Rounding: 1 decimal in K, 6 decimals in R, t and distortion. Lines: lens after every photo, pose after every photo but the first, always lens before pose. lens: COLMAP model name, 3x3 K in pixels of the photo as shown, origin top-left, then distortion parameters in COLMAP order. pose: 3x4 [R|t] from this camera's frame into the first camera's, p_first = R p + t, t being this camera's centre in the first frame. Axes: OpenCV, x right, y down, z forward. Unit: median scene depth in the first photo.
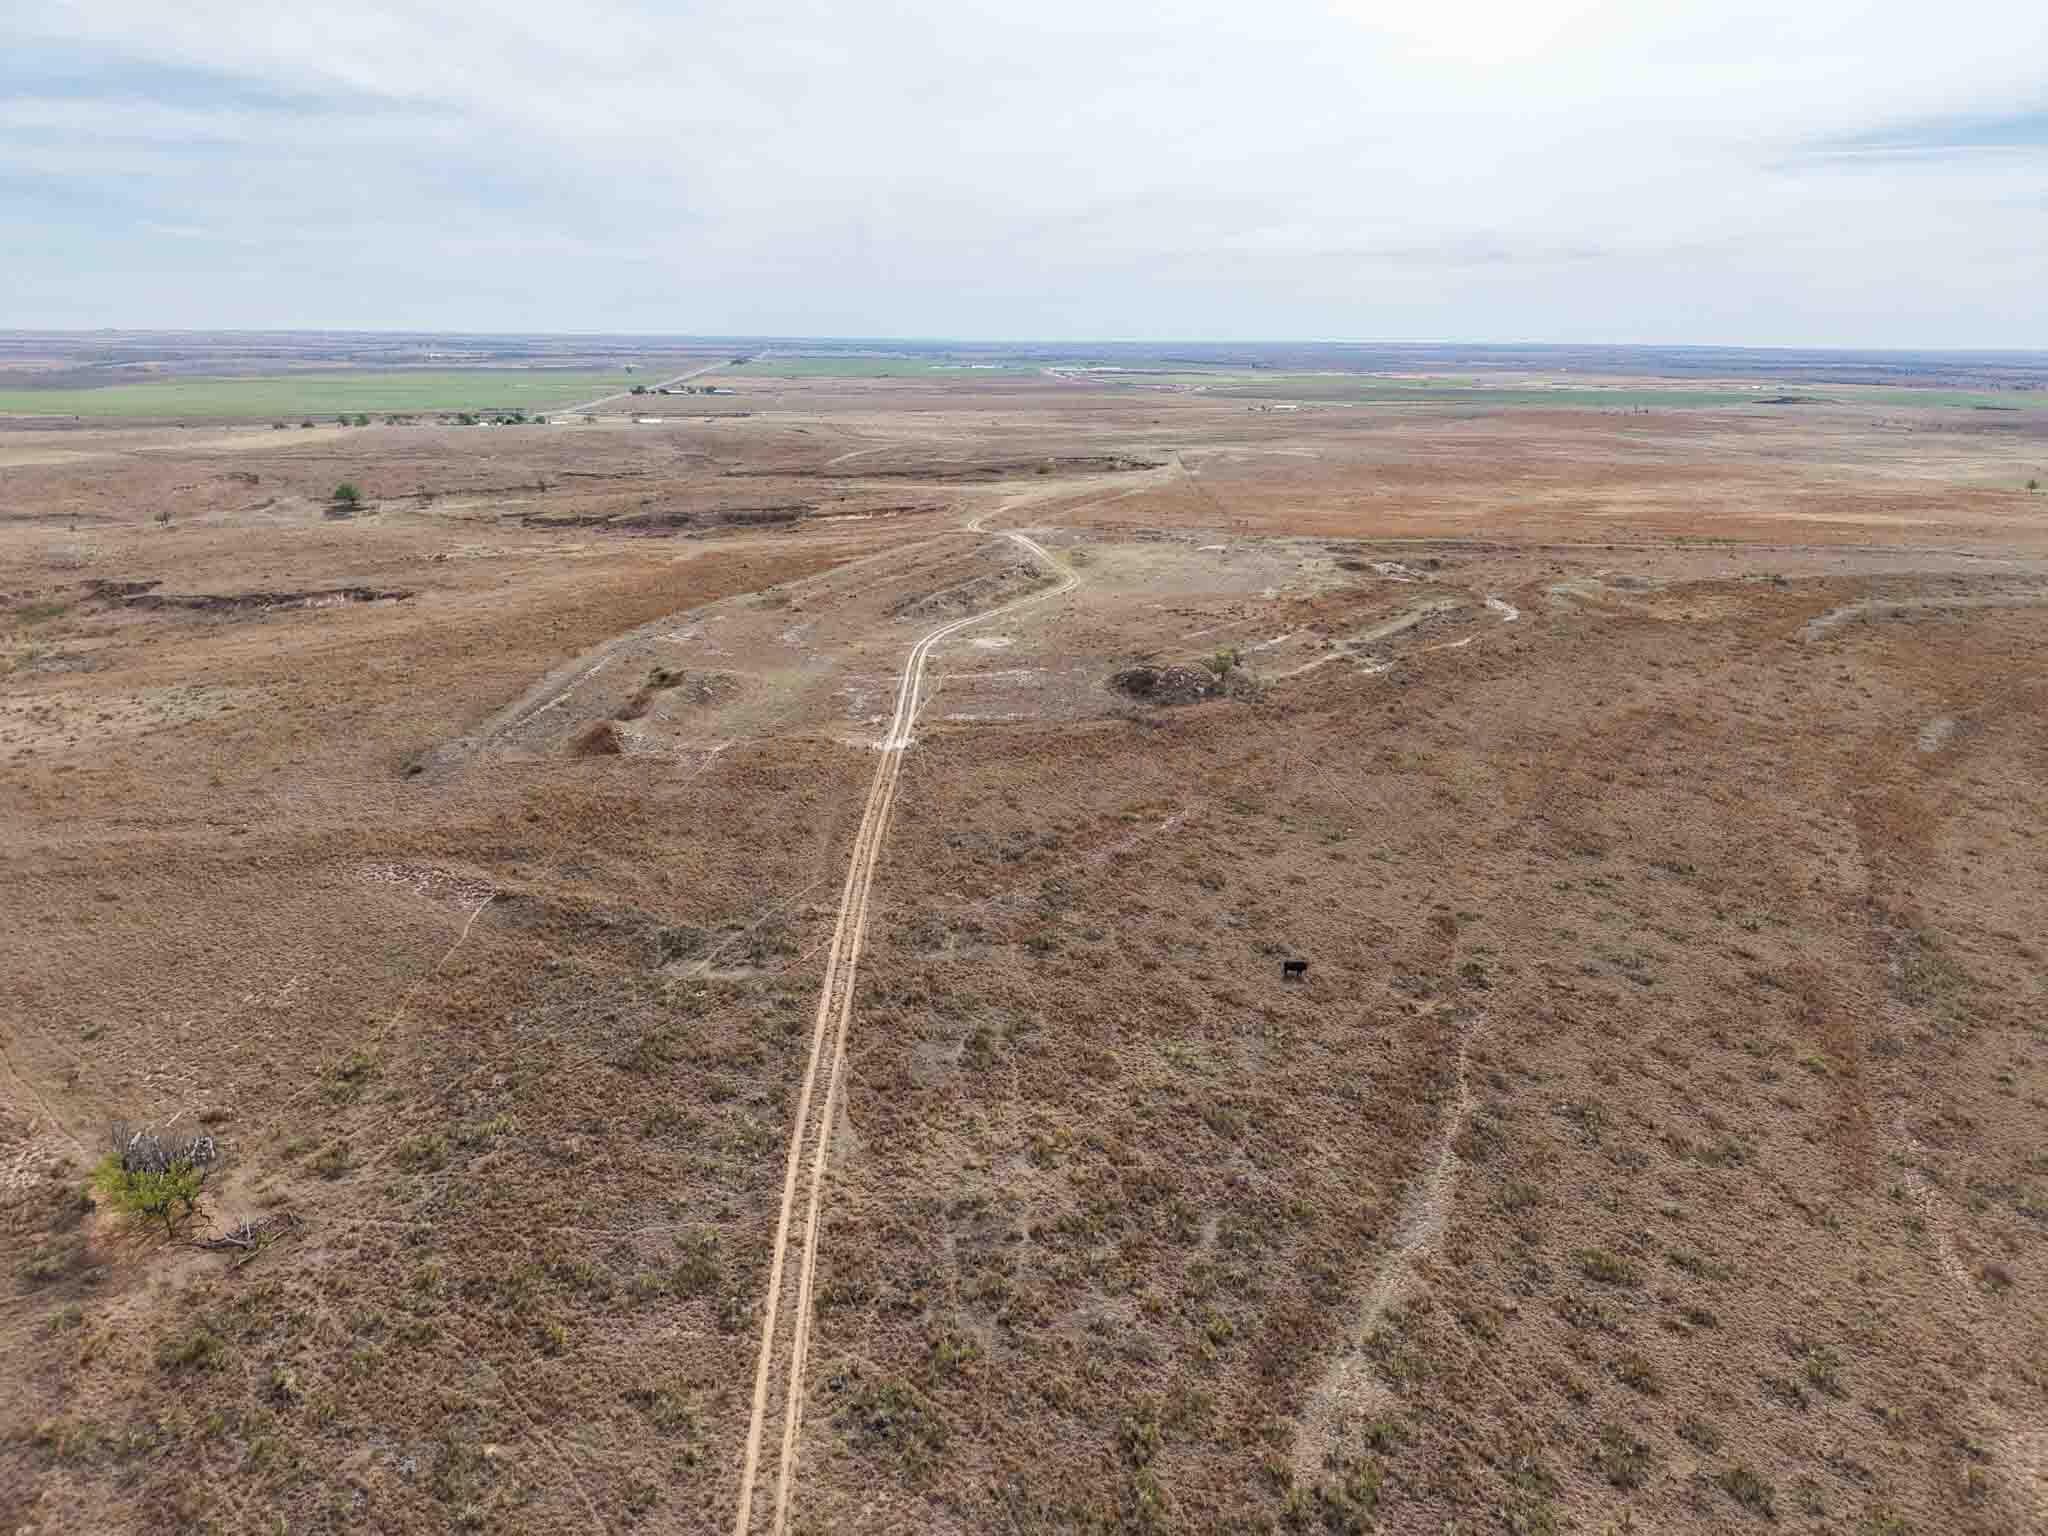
lens RADIAL K [[1409.9, 0, 1039.8], [0, 1409.9, 779.2], [0, 0, 1]] dist [0.035020, -0.035658]
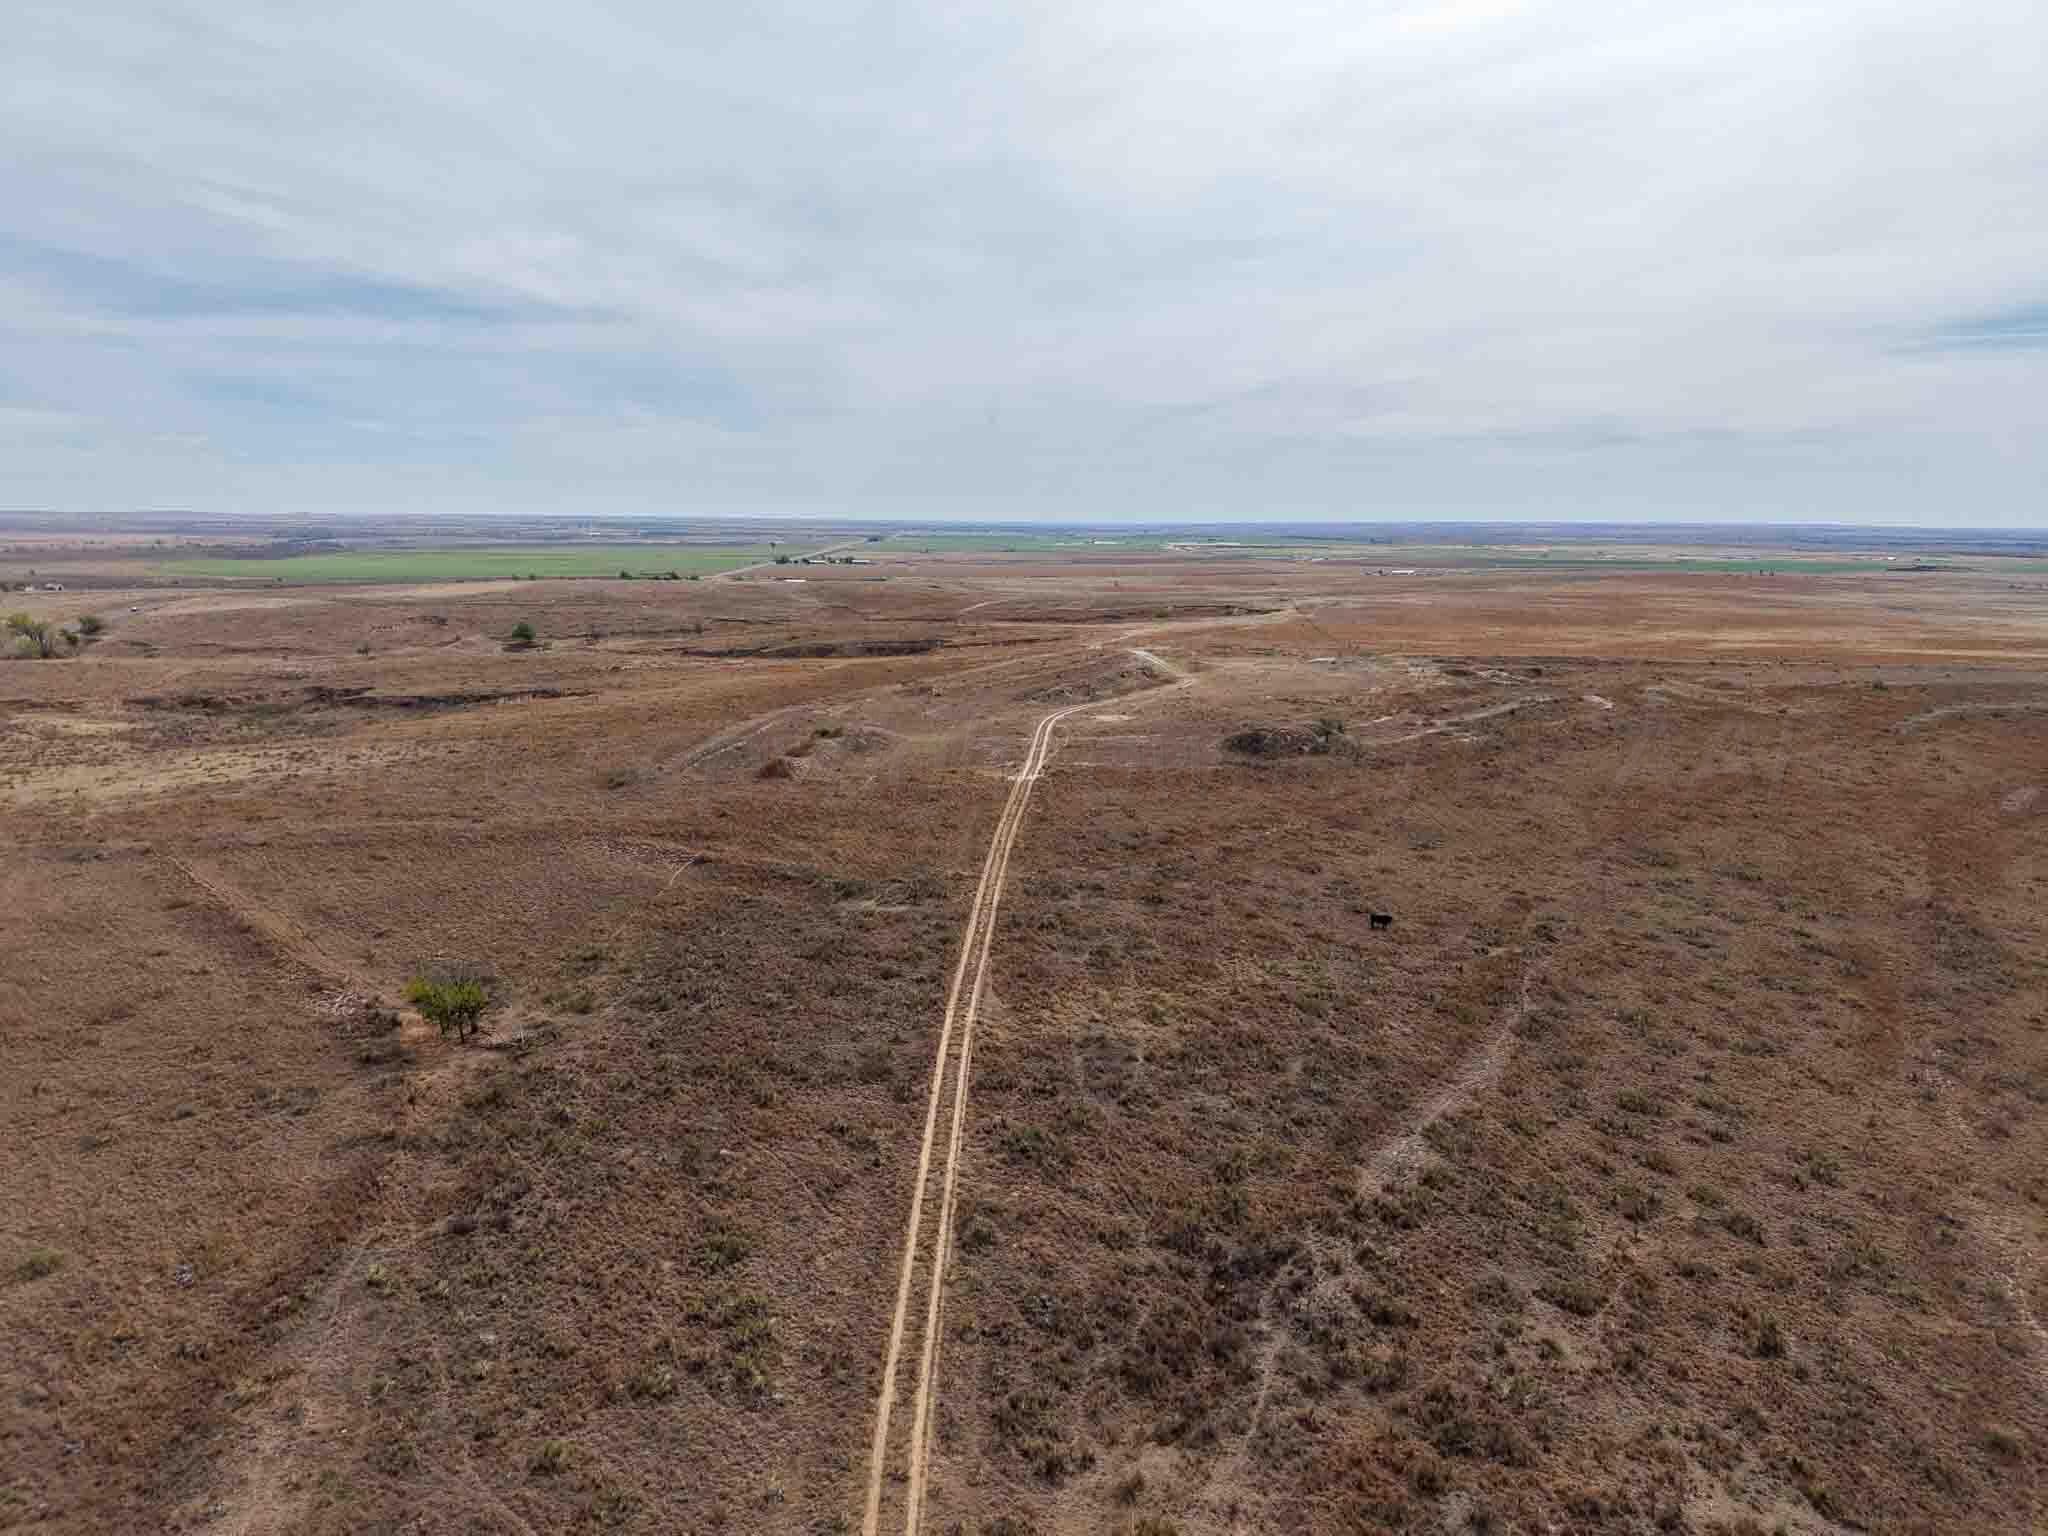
lens RADIAL K [[1409.9, 0, 1019.9], [0, 1409.9, 765.2], [0, 0, 1]] dist [0.035020, -0.035658]
pose [[0.995148, 0.018923, -0.096551, -0.000908], [-0.031284, 0.991259, -0.128166, 0.165182], [0.093282, 0.130565, 0.987042, -0.169083]]
